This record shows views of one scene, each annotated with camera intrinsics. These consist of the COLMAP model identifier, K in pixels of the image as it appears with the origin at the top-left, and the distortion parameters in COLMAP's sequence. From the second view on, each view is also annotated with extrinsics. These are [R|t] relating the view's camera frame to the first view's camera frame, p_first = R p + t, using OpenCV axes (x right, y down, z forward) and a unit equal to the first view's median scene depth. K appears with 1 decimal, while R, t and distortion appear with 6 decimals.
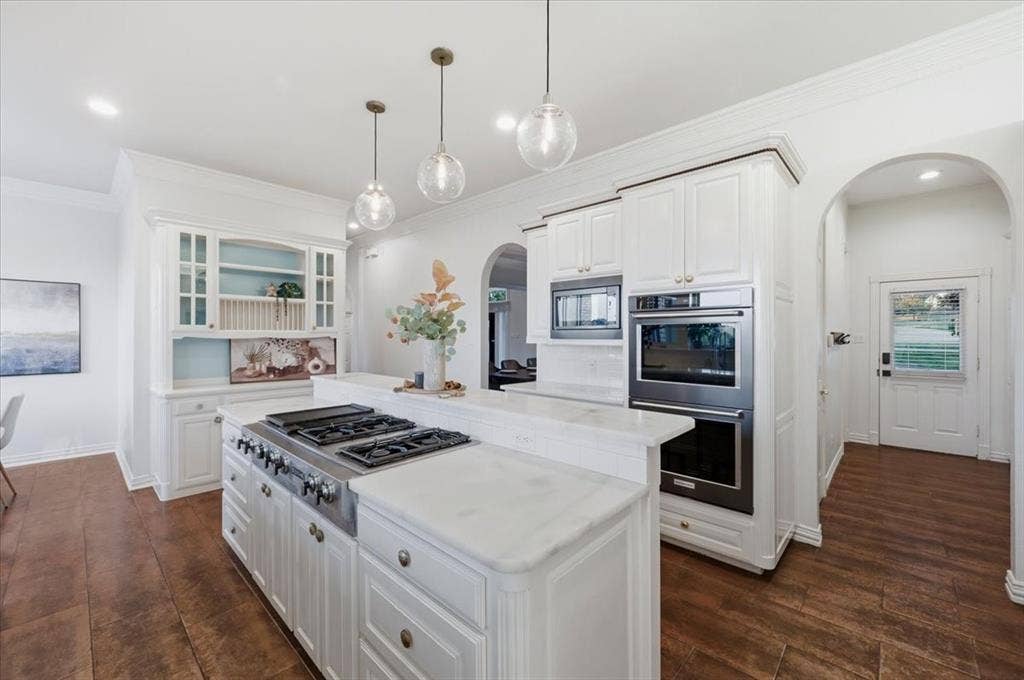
lens RADIAL K [[405.3, 0, 513.8], [0, 405.3, 334.7], [0, 0, 1]] dist [-0.001007, -0.000050]
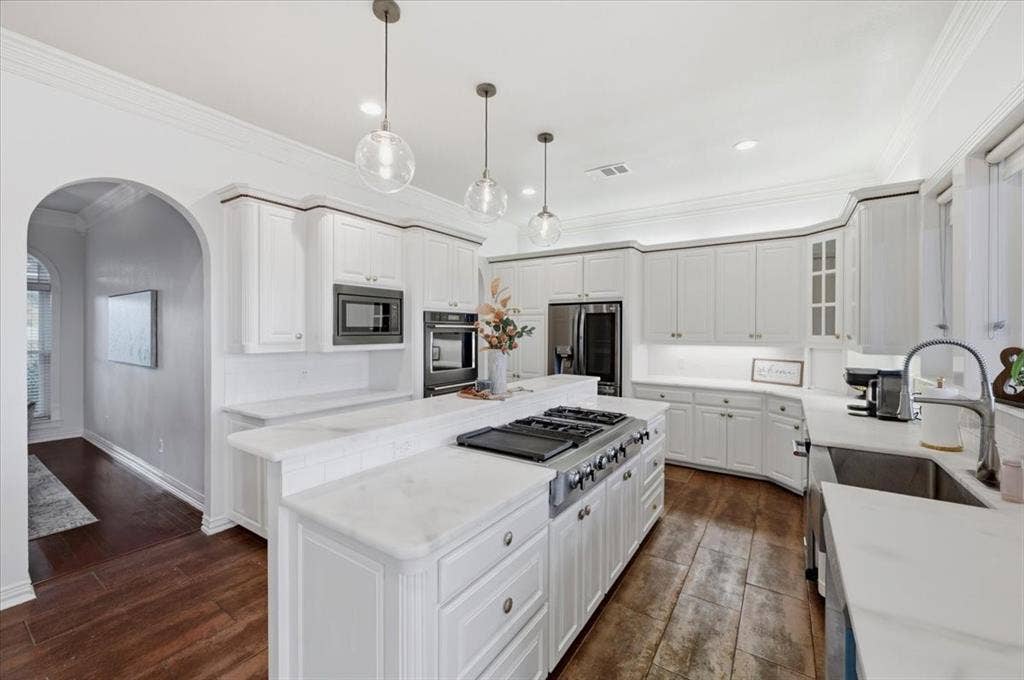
lens RADIAL K [[405.3, 0, 513.7], [0, 405.3, 332.6], [0, 0, 1]] dist [-0.001007, -0.000050]
pose [[-0.156070, -0.004706, 0.987735, -0.698489], [0.000444, 0.999988, 0.004835, -0.019359], [-0.987746, 0.001194, -0.156066, 0.603277]]
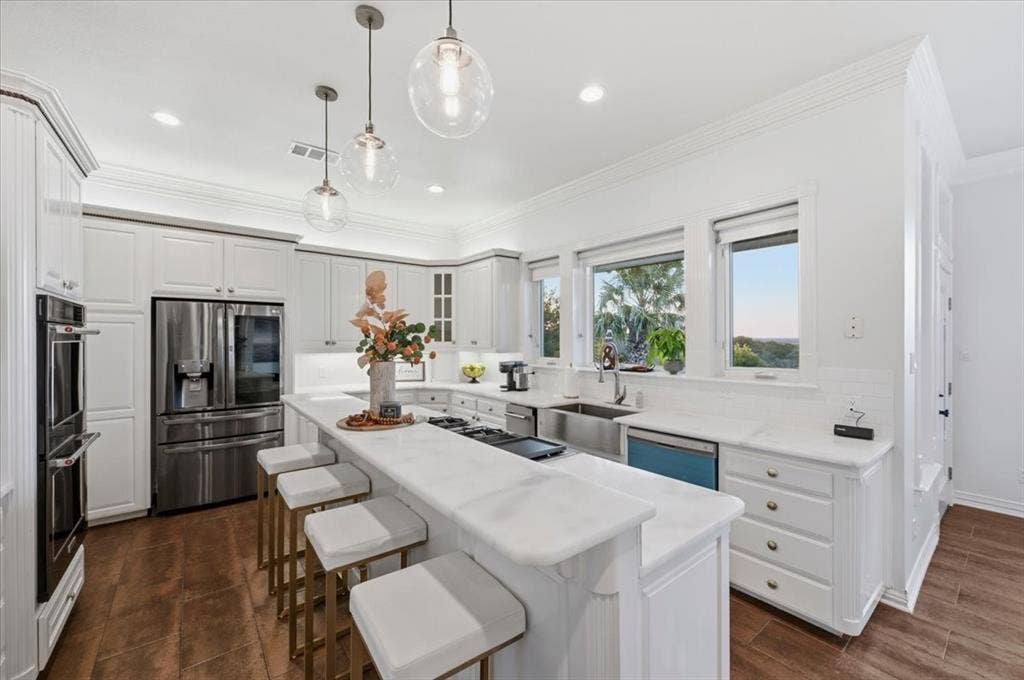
lens RADIAL K [[405.3, 0, 509.5], [0, 405.3, 339.6], [0, 0, 1]] dist [-0.001007, -0.000050]
pose [[-0.987575, 0.000814, 0.157149, -0.317159], [0.001510, 0.999990, 0.004310, -0.019476], [-0.157144, 0.004493, -0.987565, 0.976892]]
